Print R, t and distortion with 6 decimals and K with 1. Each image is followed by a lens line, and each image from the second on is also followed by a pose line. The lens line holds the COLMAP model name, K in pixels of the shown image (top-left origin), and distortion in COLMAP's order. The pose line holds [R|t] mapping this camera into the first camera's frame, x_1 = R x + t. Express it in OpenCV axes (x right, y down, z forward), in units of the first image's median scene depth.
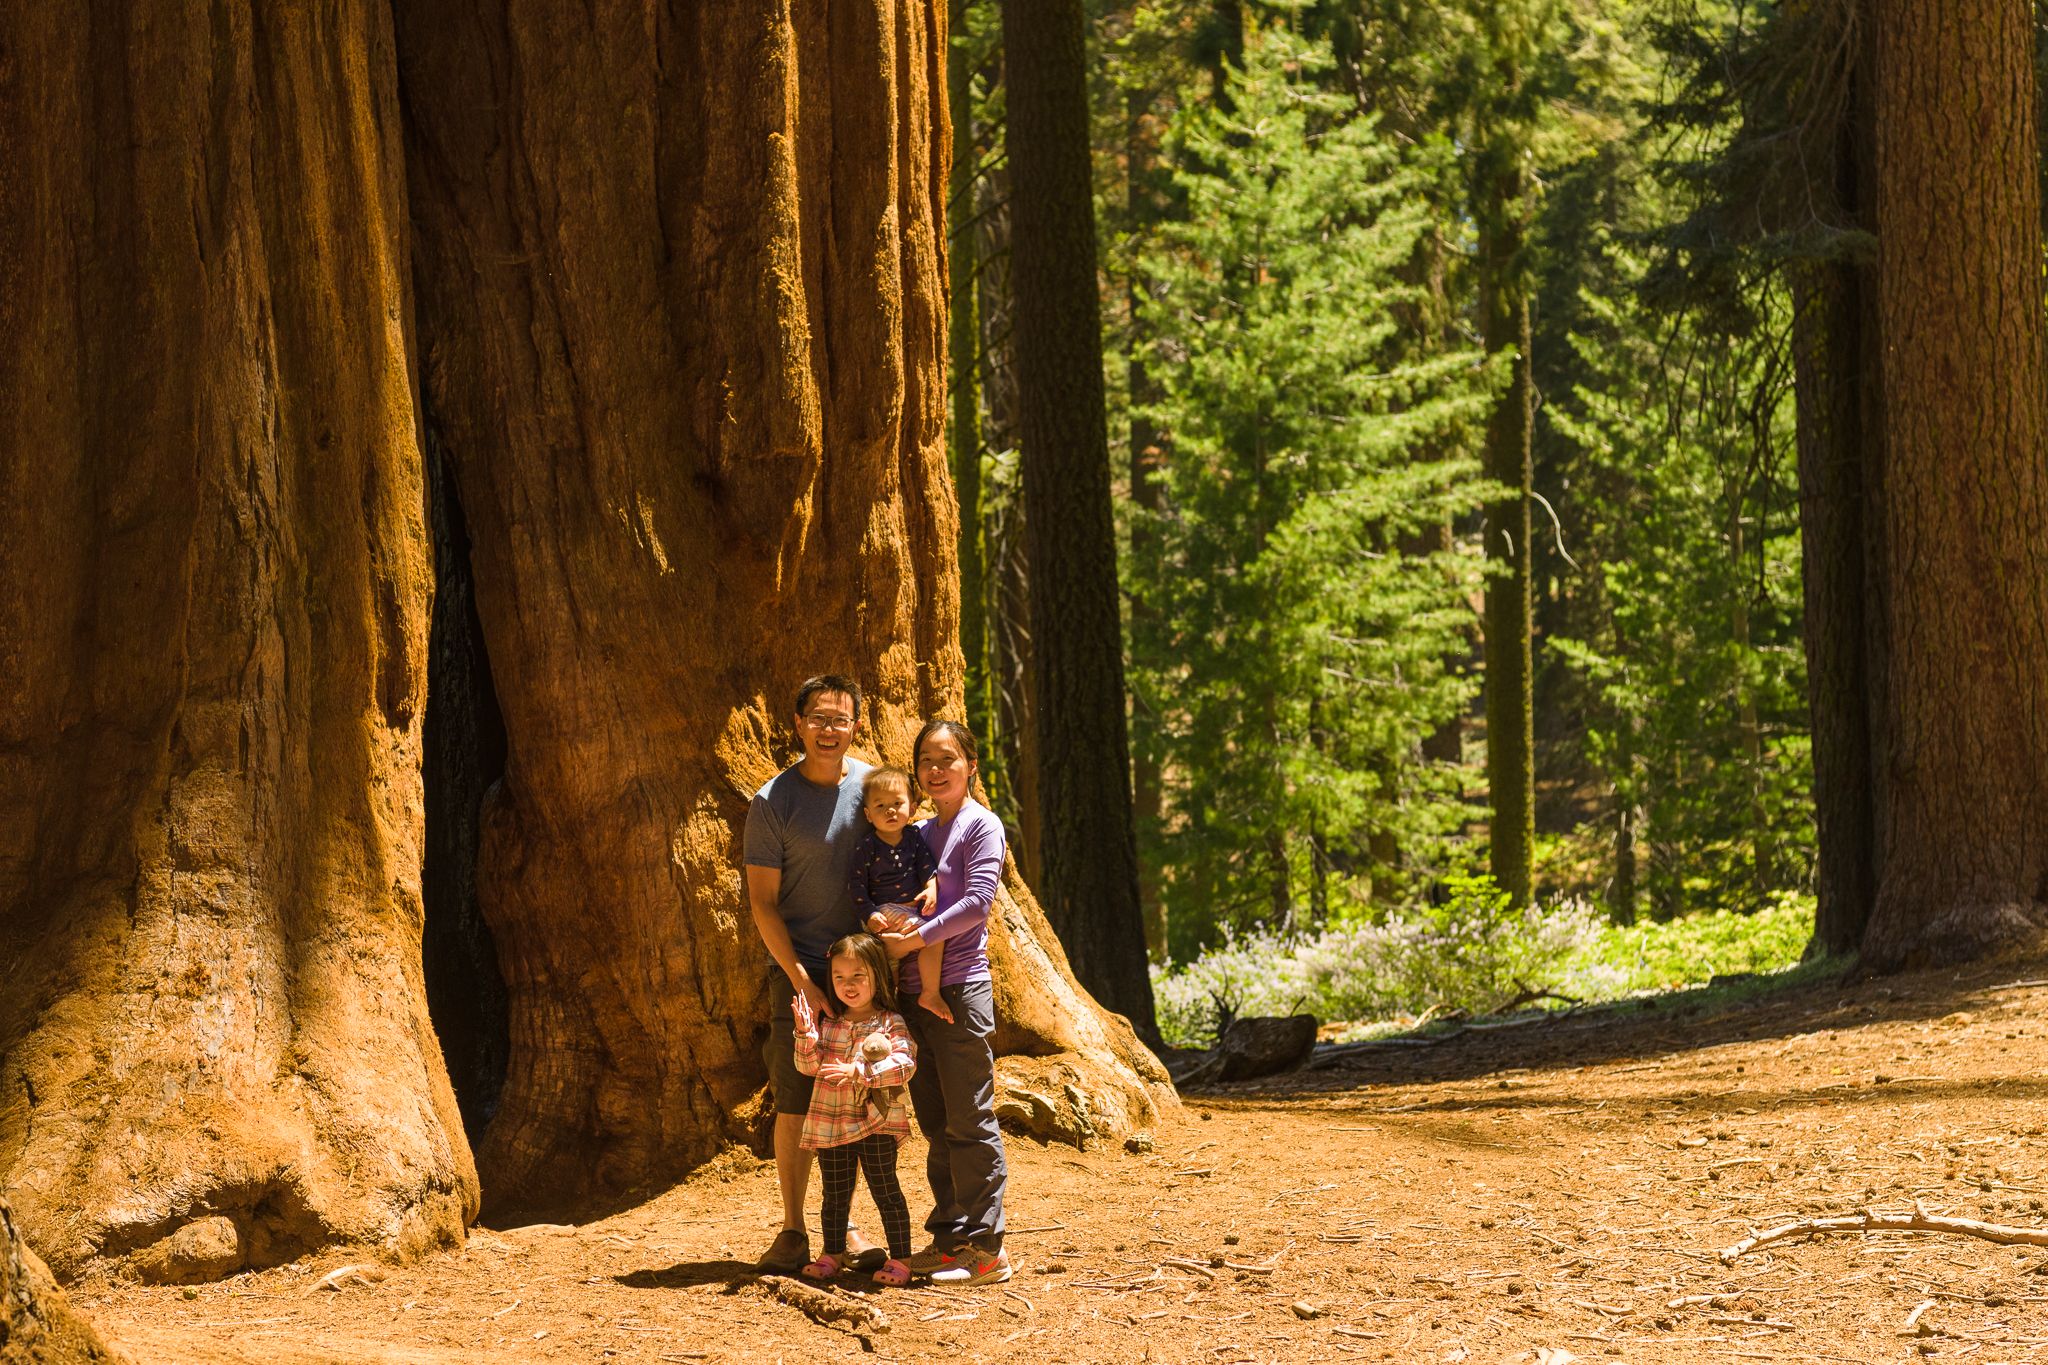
lens RADIAL K [[3661.9, 0, 1024.0], [0, 3661.9, 688.4], [0, 0, 1]] dist [0.004806, 0.000000]
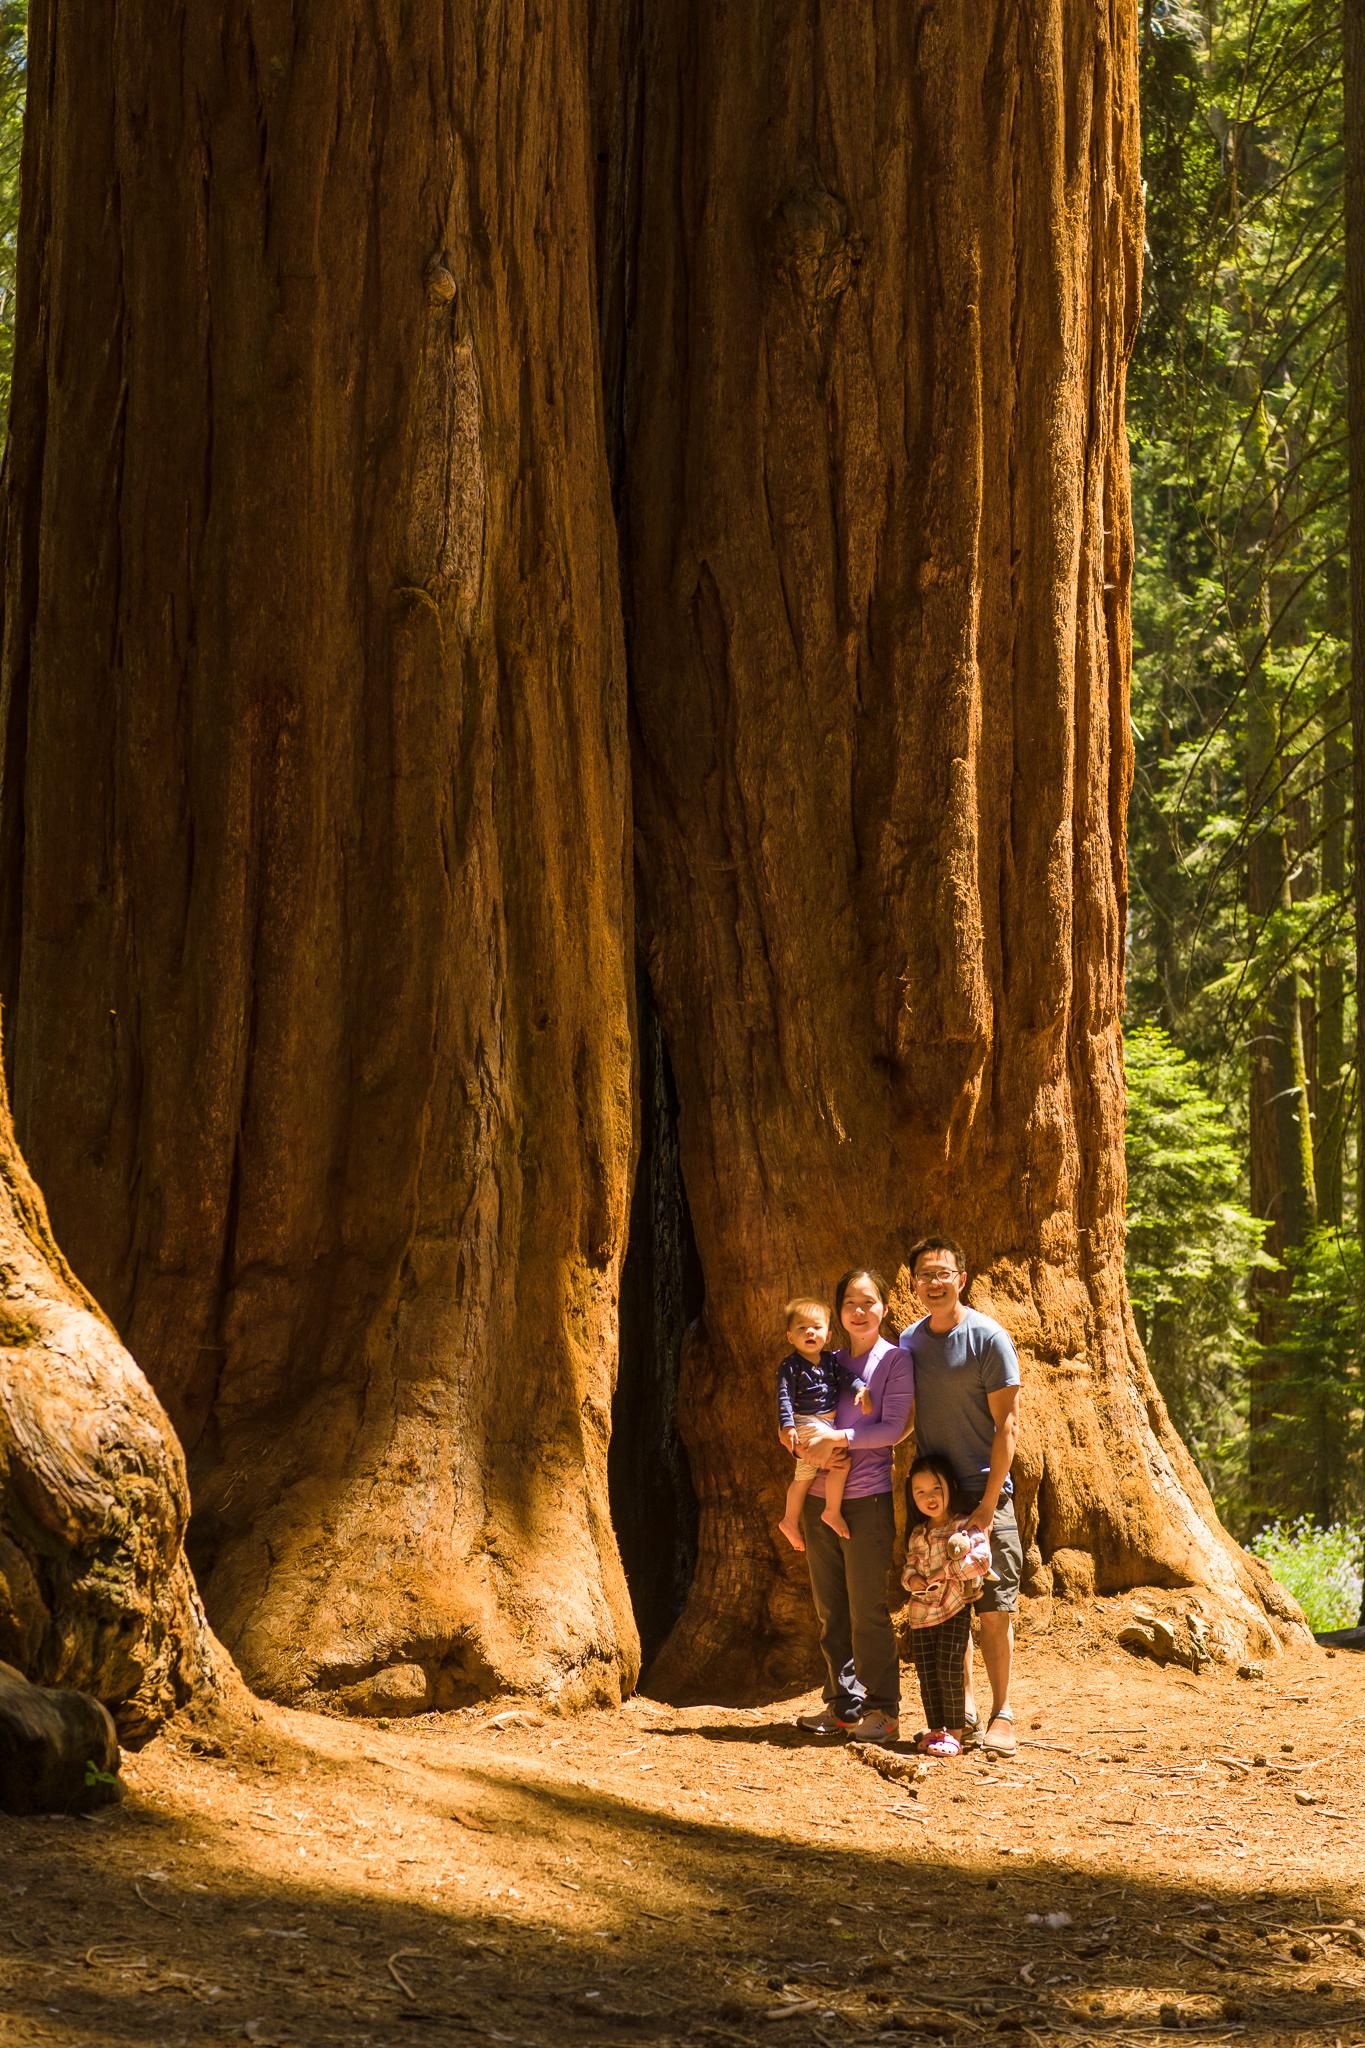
lens RADIAL K [[4029.3, 0, 683.3], [0, 4029.3, 1021.4], [0, 0, 1]] dist [-0.003957, 0.000000]
pose [[0.978464, 0.027175, -0.204623, 0.110375], [-0.038483, 0.997932, -0.051486, -0.002428], [0.202800, 0.058252, 0.977486, -0.243529]]
